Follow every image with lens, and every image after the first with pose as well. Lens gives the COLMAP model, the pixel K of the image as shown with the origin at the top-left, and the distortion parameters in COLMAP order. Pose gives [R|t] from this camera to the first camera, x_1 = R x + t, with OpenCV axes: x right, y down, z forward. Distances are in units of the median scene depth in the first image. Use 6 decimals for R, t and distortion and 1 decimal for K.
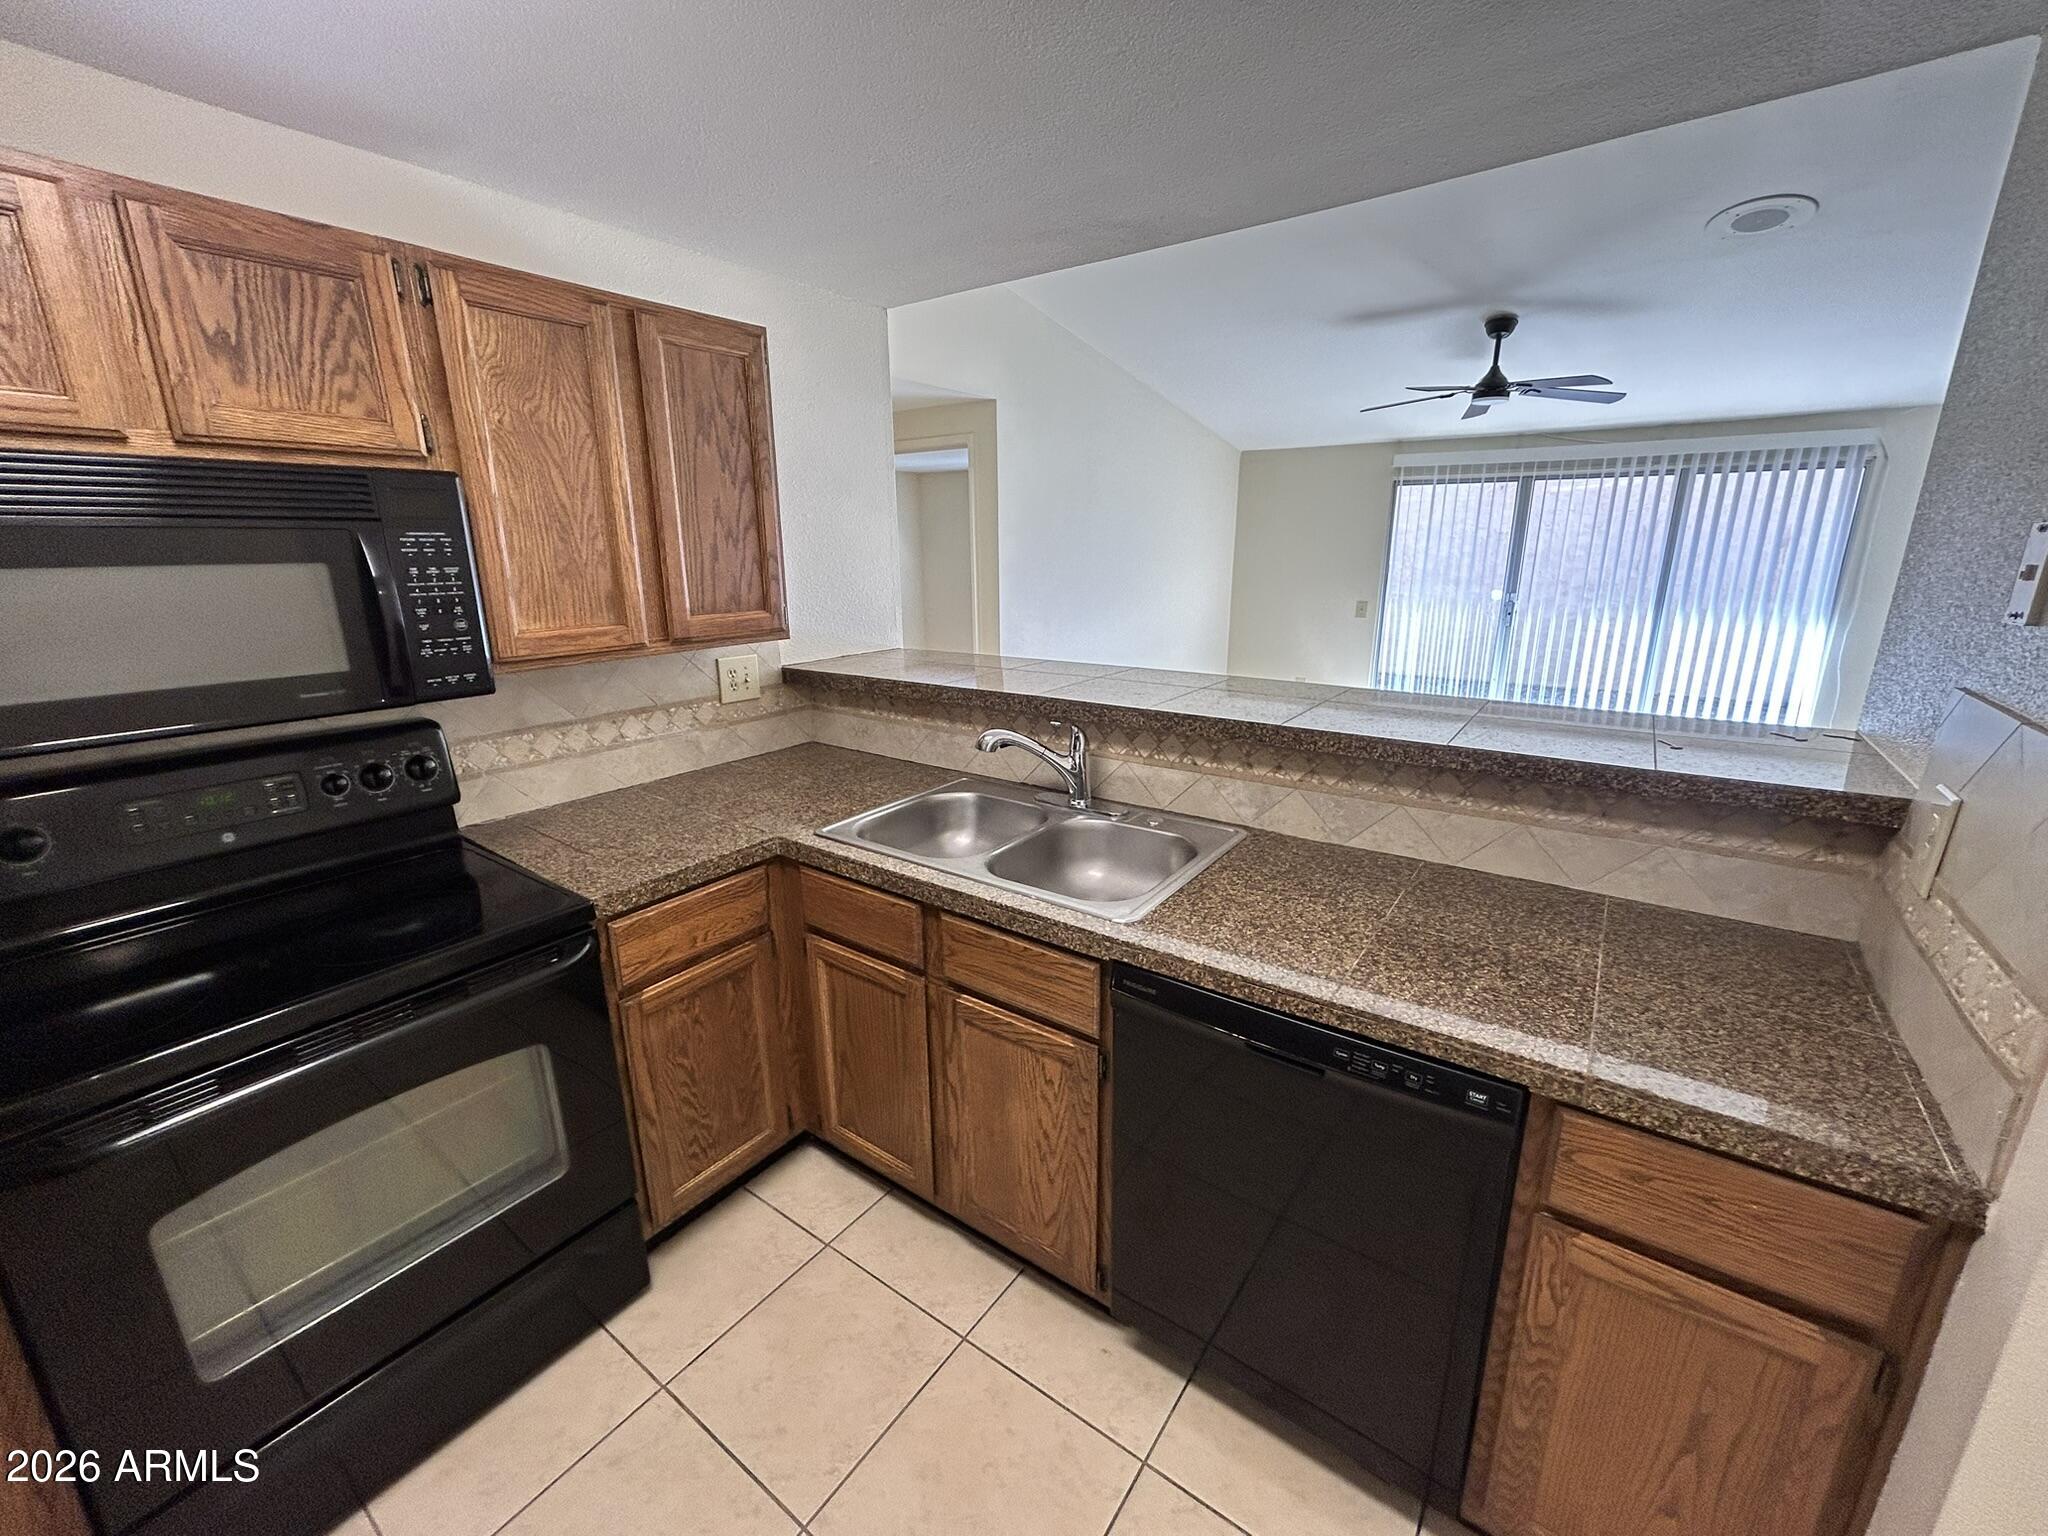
lens RADIAL K [[831.0, 0, 1023.2], [0, 831.0, 762.2], [0, 0, 1]] dist [0.000746, 0.000161]
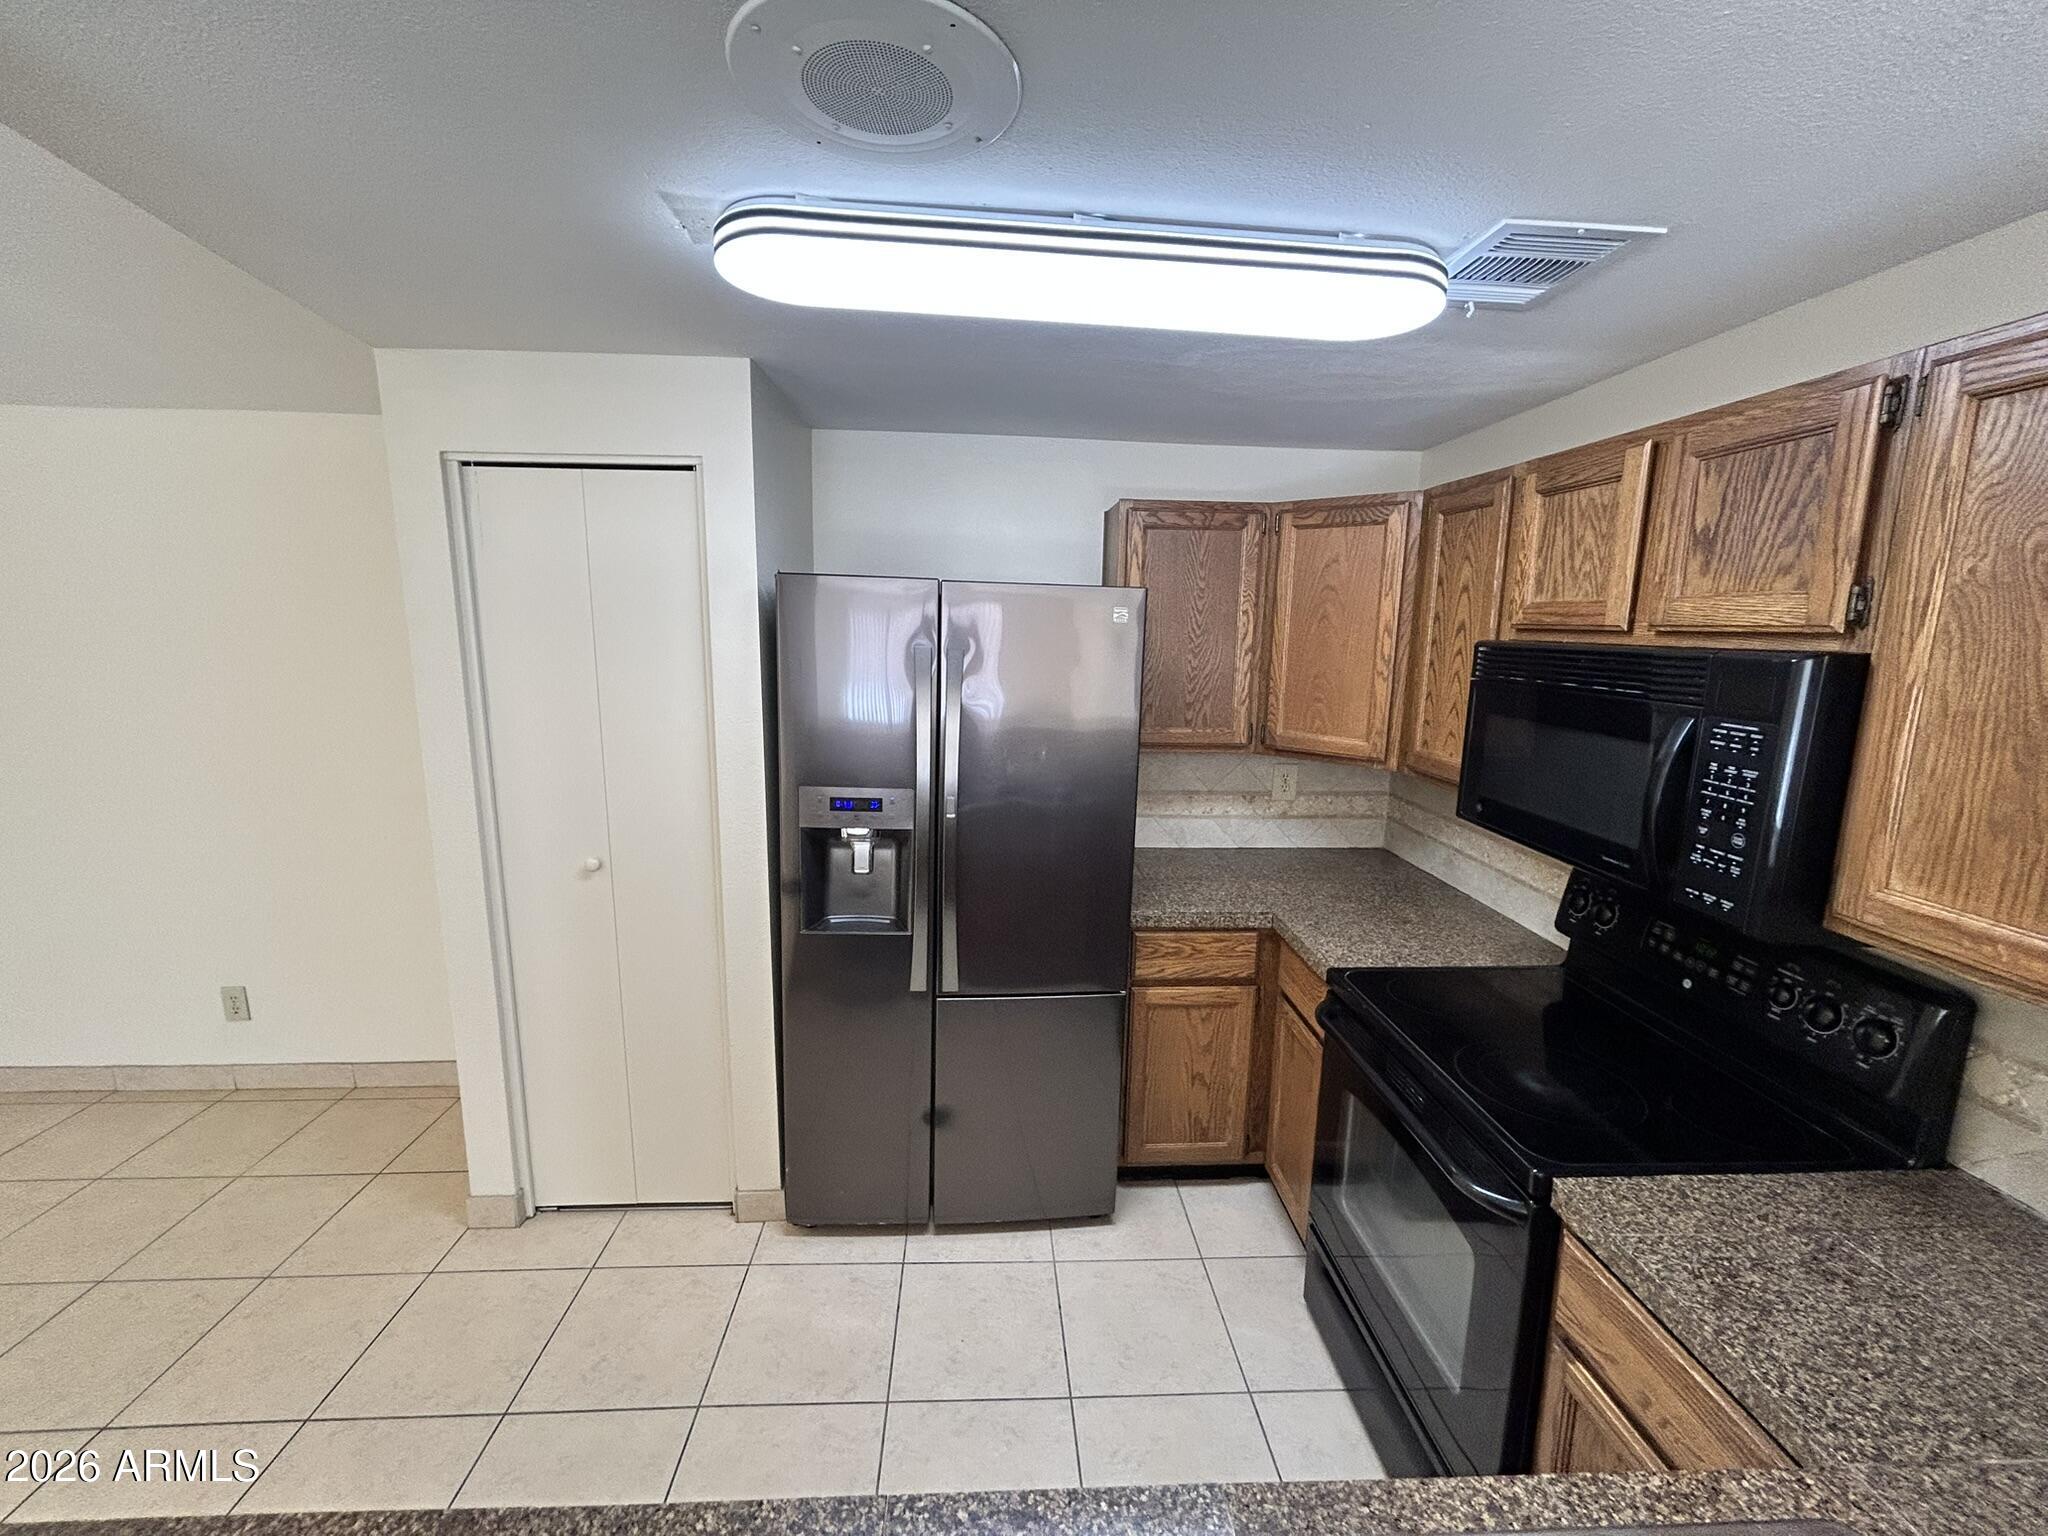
lens RADIAL K [[831.0, 0, 1027.6], [0, 831.0, 762.8], [0, 0, 1]] dist [0.000746, 0.000161]
pose [[-0.778725, 0.098214, -0.619630, 0.333992], [-0.172697, 0.915954, 0.362221, -0.415821], [0.603128, 0.389079, -0.696315, 1.155596]]
